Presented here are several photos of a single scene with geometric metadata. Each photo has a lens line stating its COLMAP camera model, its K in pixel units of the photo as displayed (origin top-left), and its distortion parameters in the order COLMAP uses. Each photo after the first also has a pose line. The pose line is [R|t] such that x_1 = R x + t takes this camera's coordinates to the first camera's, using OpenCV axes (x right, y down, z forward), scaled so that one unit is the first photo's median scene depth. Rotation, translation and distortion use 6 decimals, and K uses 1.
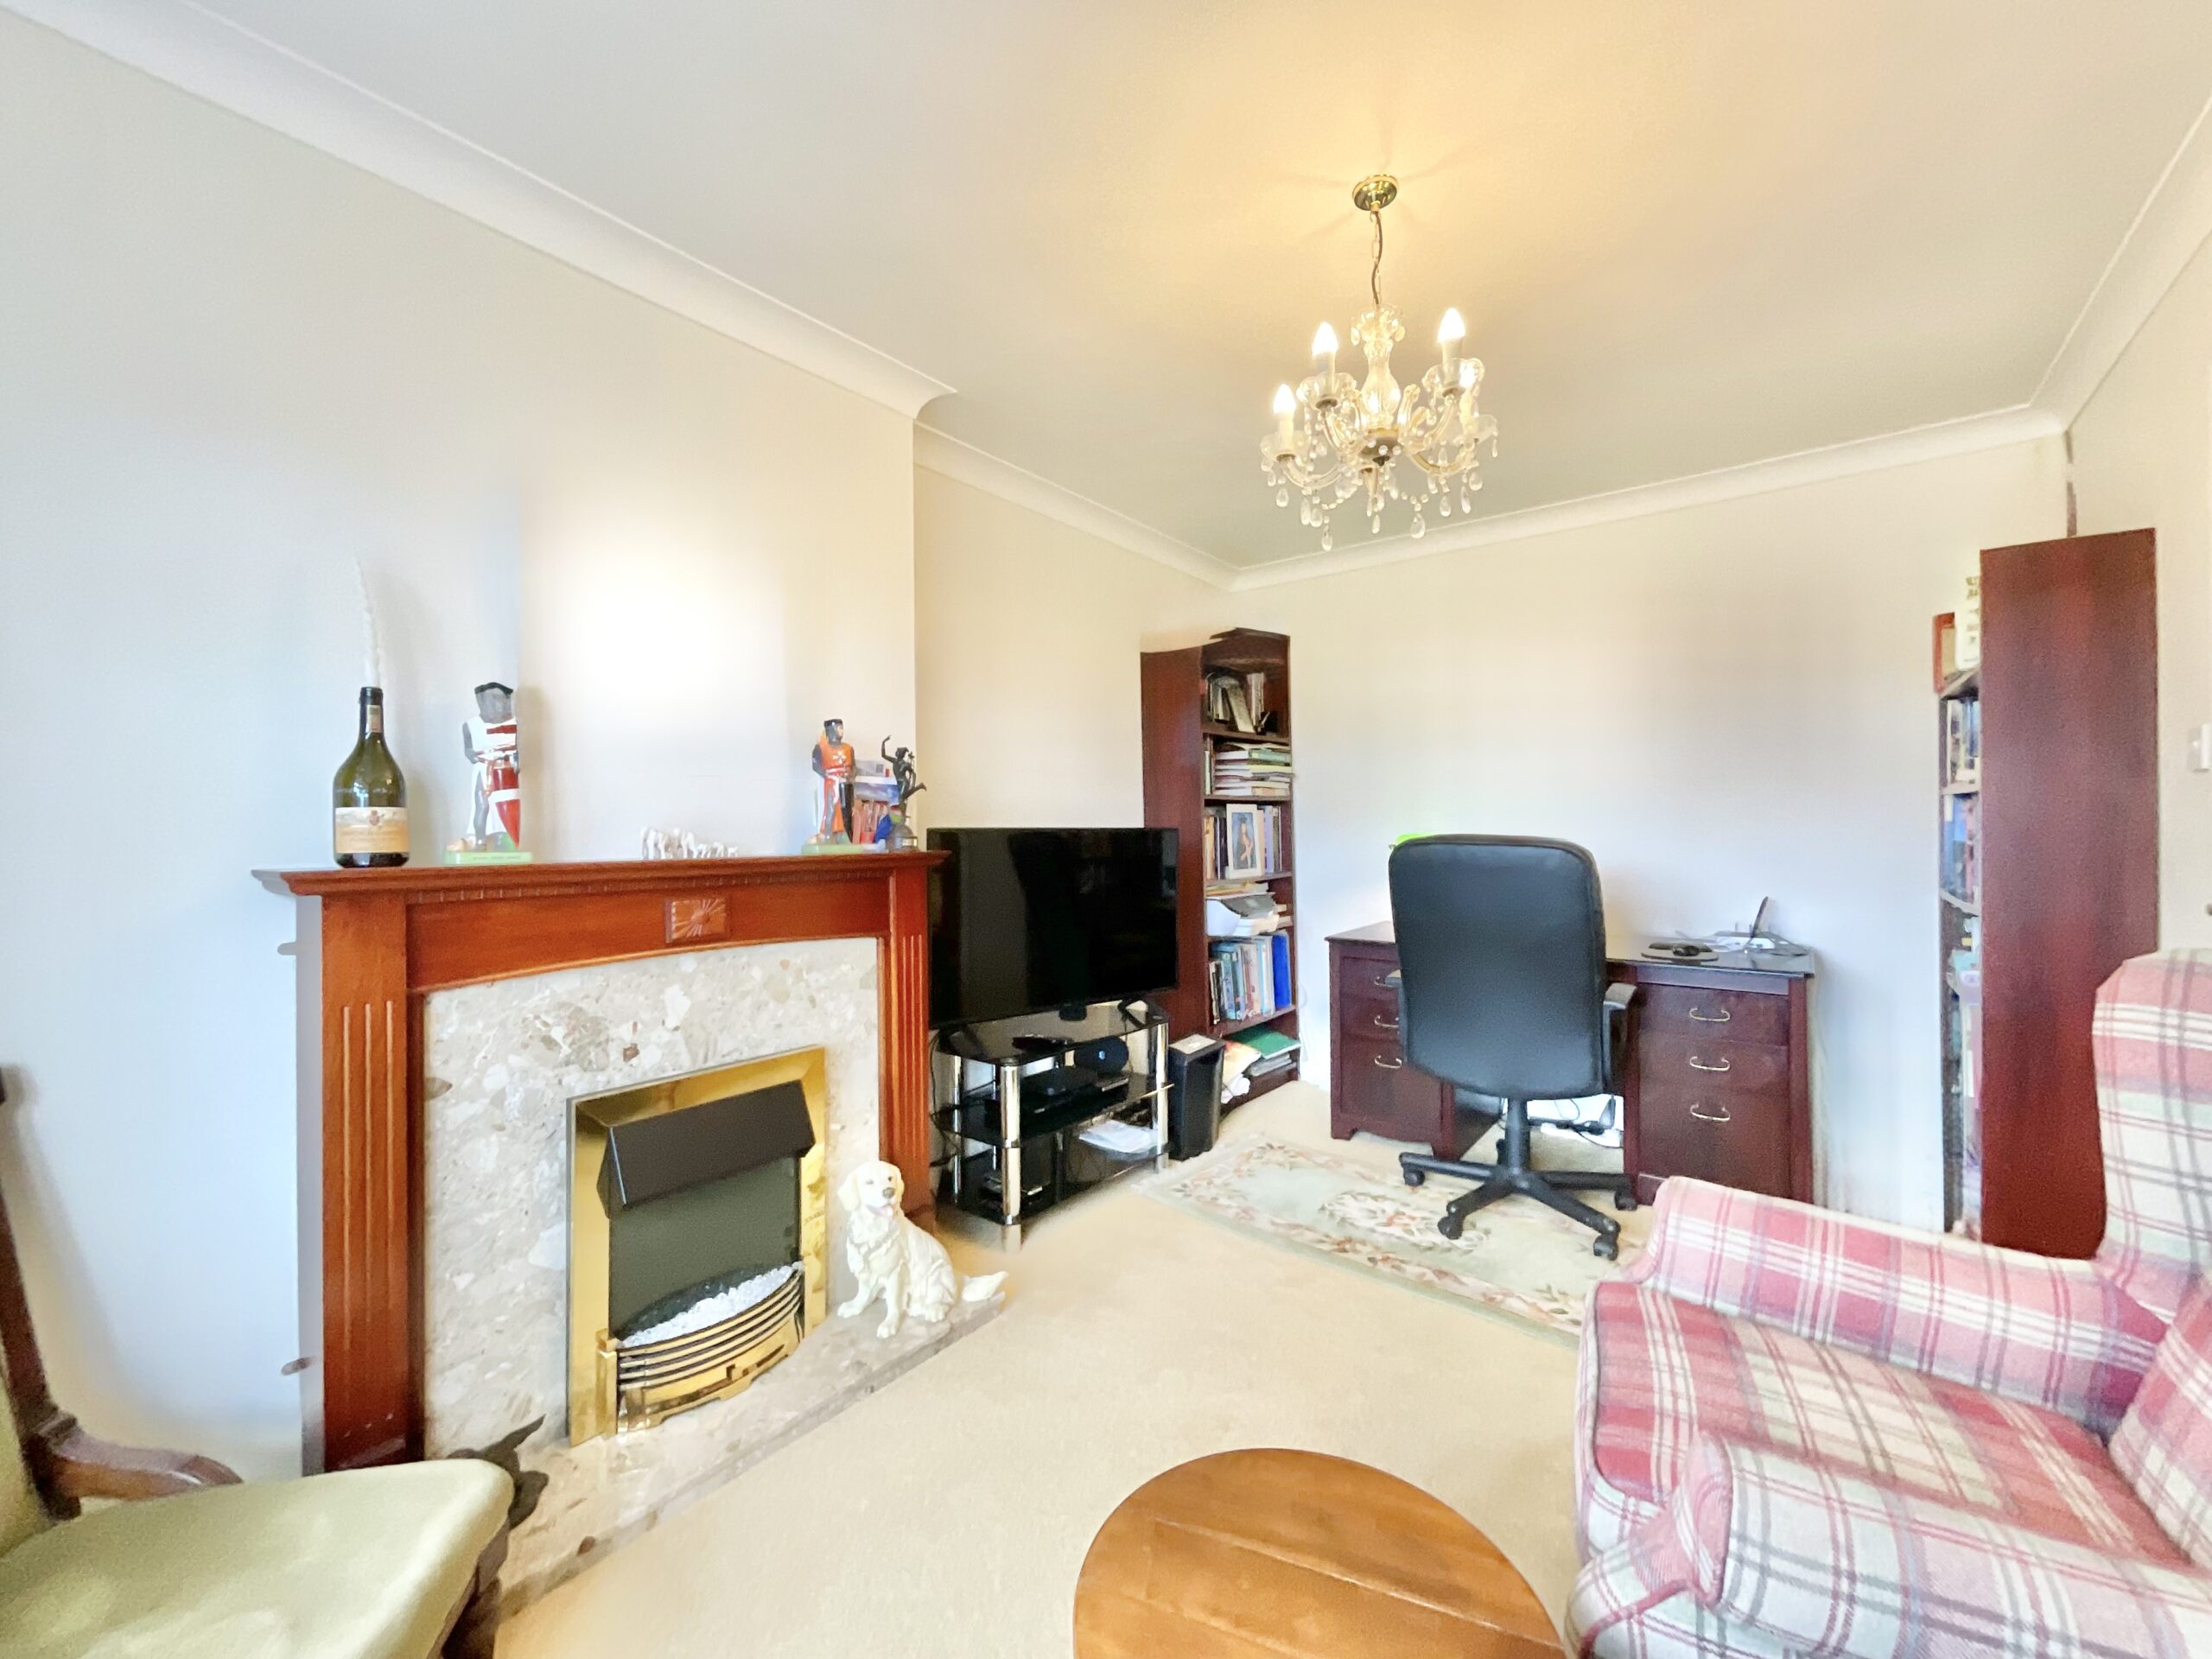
lens RADIAL K [[902.5, 0, 1103.0], [0, 902.5, 826.9], [0, 0, 1]] dist [-0.000158, 0.000510]
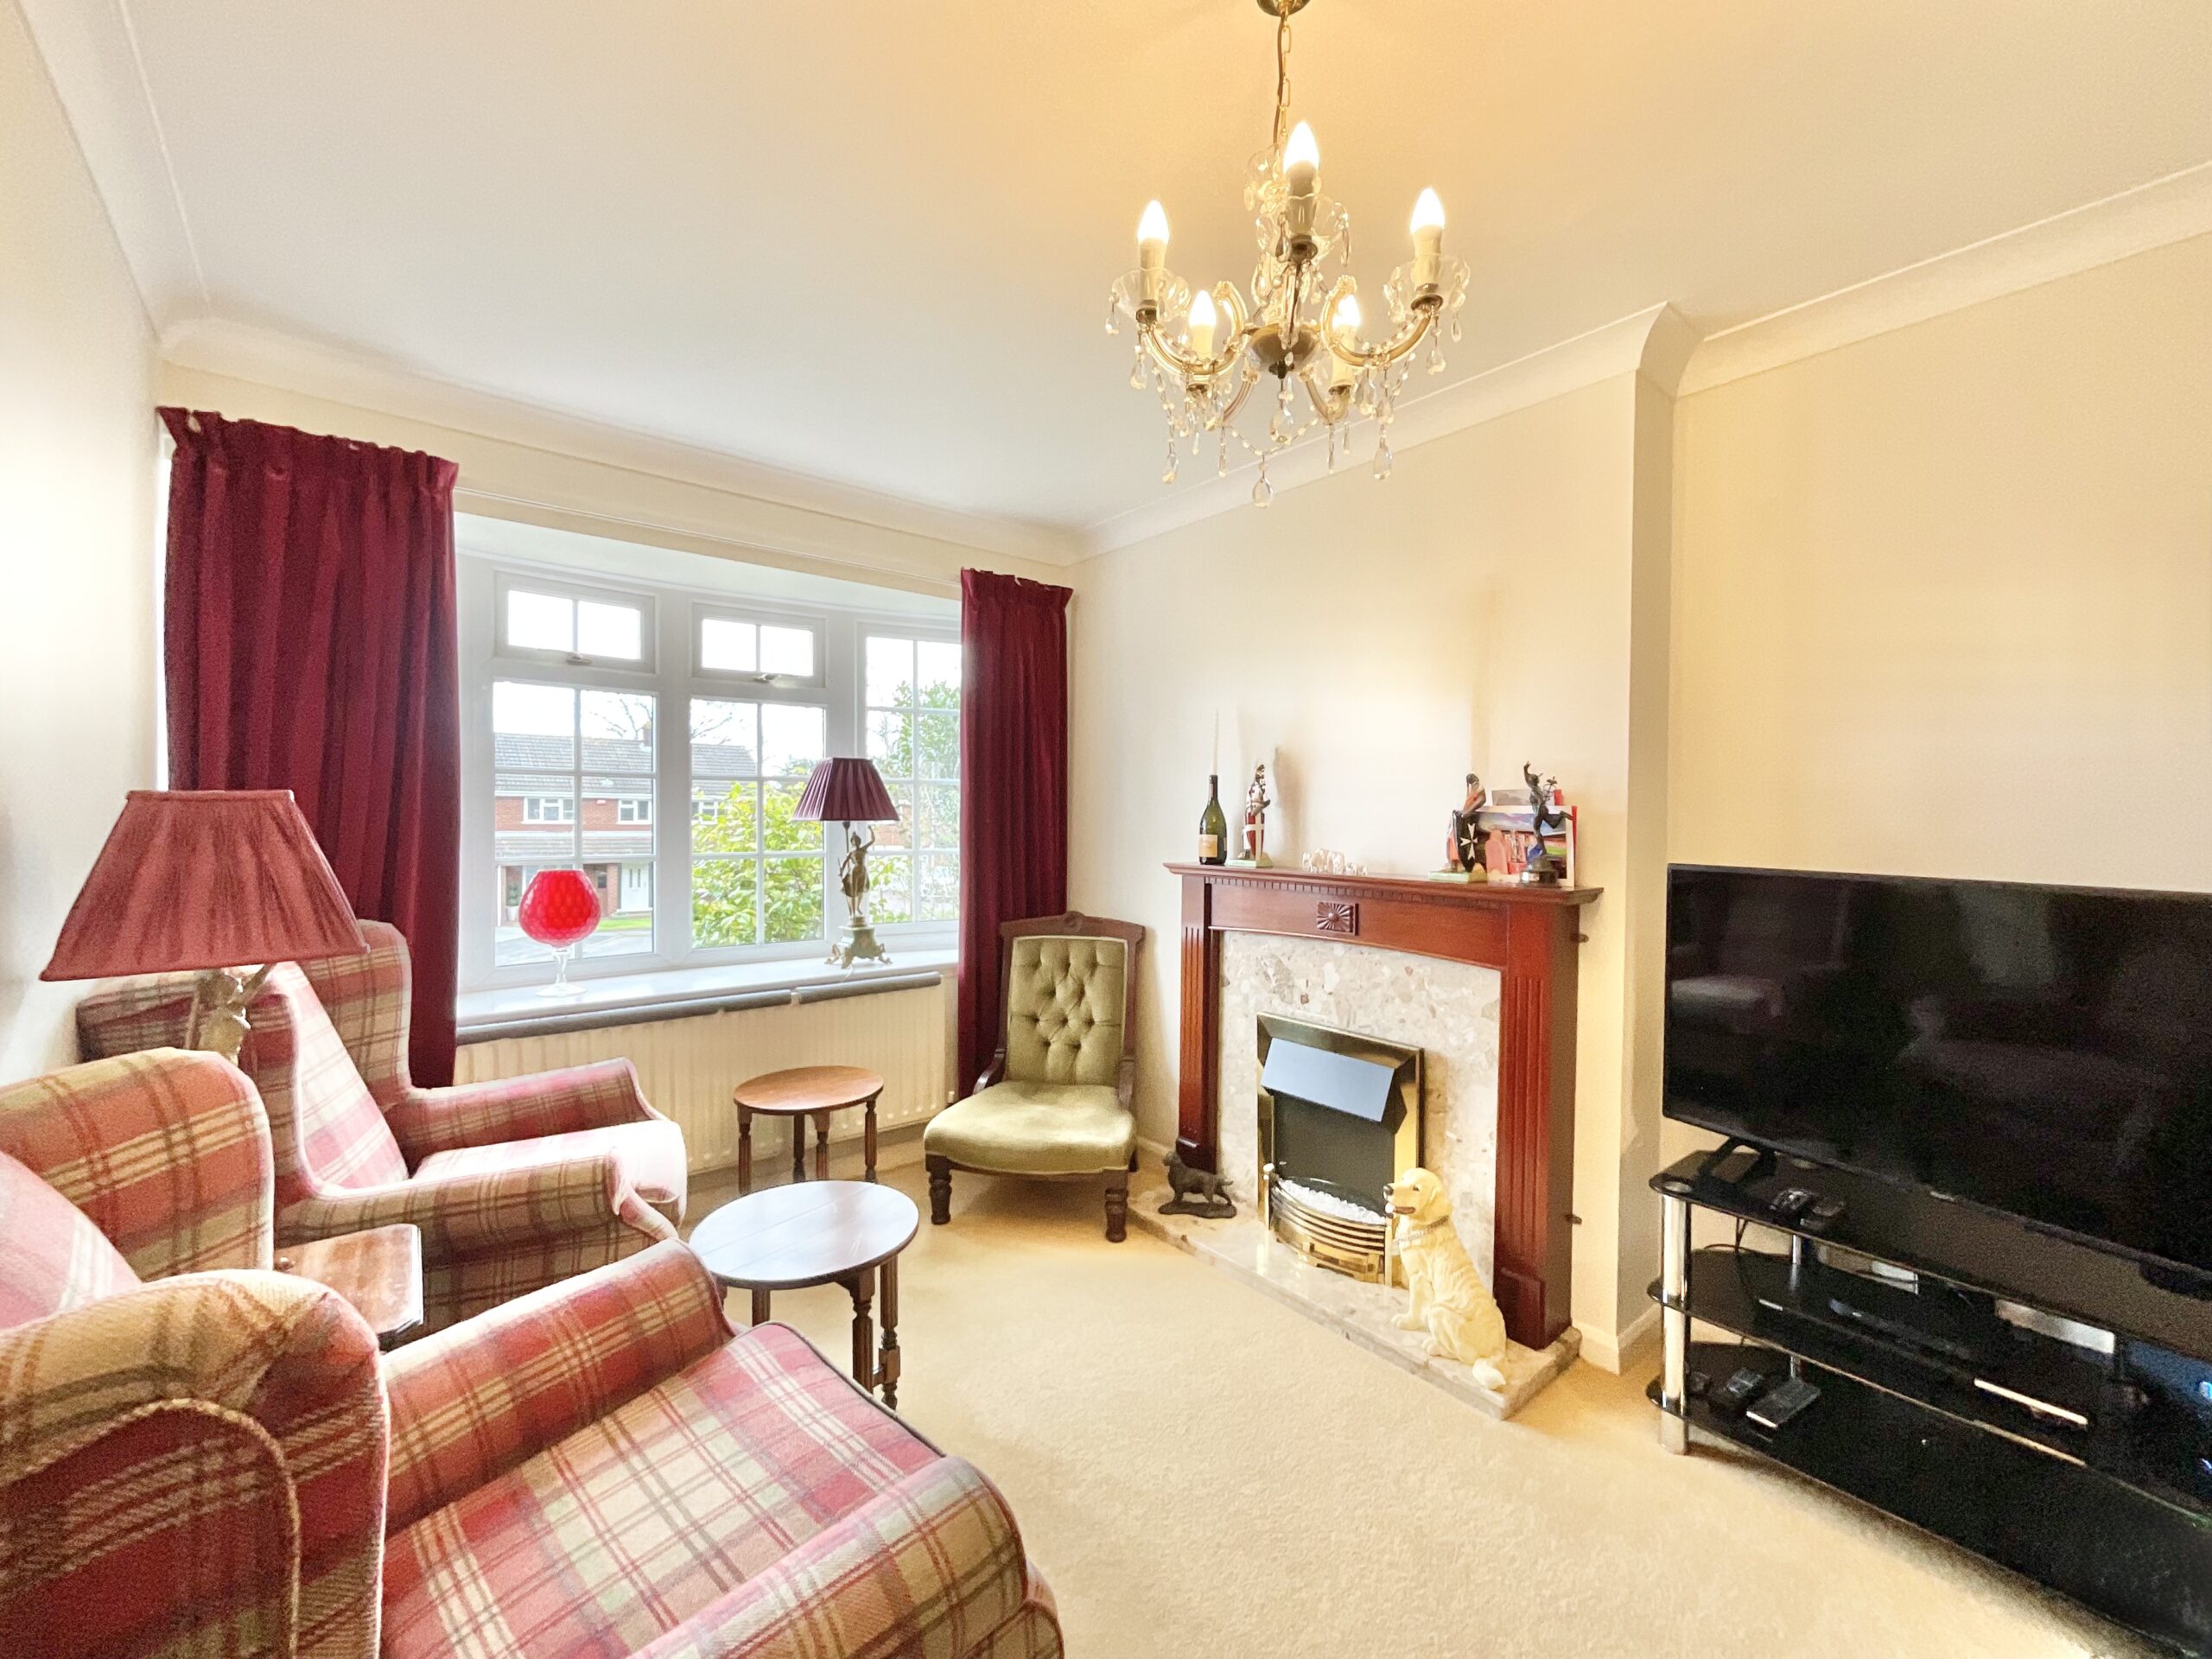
lens RADIAL K [[902.5, 0, 1103.0], [0, 902.5, 826.9], [0, 0, 1]] dist [-0.000158, 0.000510]
pose [[-0.224419, 0.017031, -0.974344, 0.923509], [-0.007663, 0.999786, 0.019240, -0.057152], [0.974463, 0.011784, -0.224240, 0.922182]]
